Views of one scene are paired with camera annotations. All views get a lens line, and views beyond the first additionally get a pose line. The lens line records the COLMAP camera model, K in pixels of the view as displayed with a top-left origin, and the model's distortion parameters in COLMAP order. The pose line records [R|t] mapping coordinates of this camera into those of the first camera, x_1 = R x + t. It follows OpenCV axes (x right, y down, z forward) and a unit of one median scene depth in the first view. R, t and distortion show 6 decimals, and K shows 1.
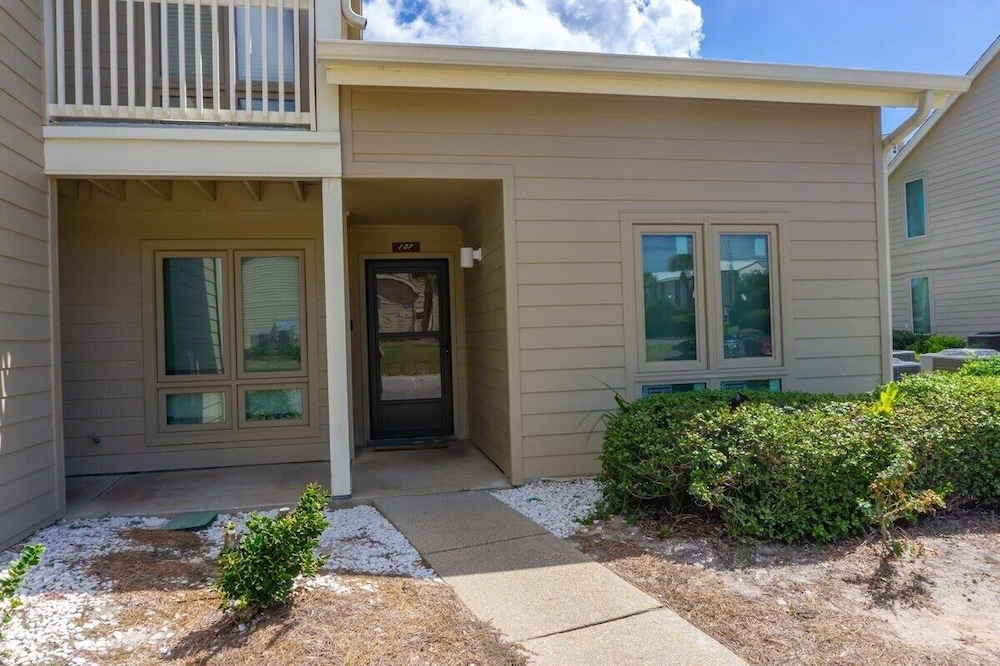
lens RADIAL K [[655.6, 0, 500.0], [0, 655.6, 333.0], [0, 0, 1]] dist [0.002870, 0.001302]
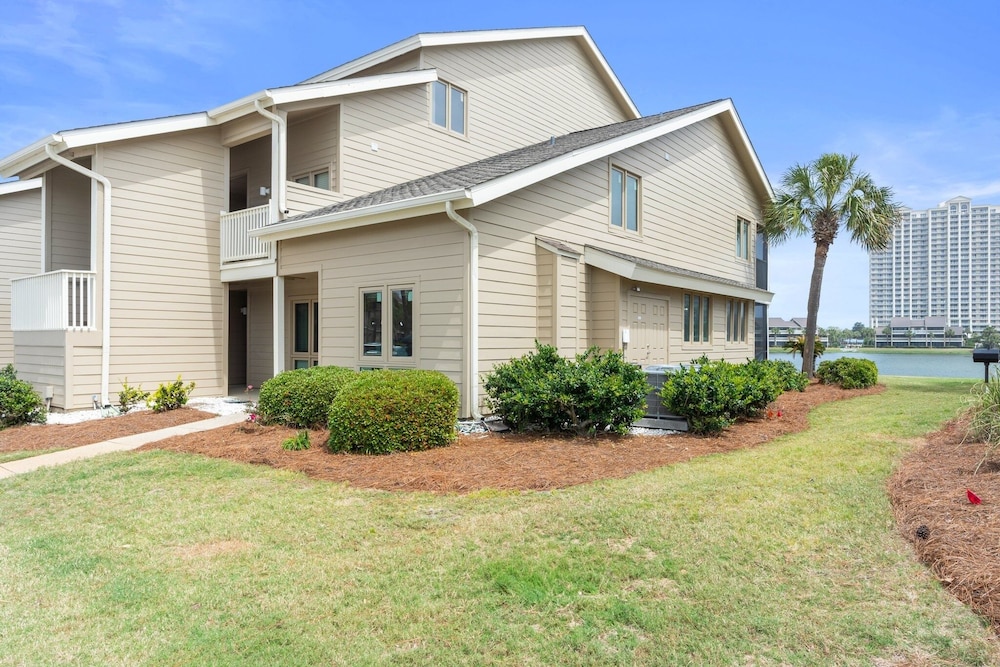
lens RADIAL K [[655.6, 0, 500.0], [0, 655.6, 333.5], [0, 0, 1]] dist [0.002870, 0.001302]
pose [[0.657929, 0.023767, -0.752705, 2.148352], [-0.018701, 0.999709, 0.015219, -0.066304], [0.752848, 0.004063, 0.658182, -0.019214]]
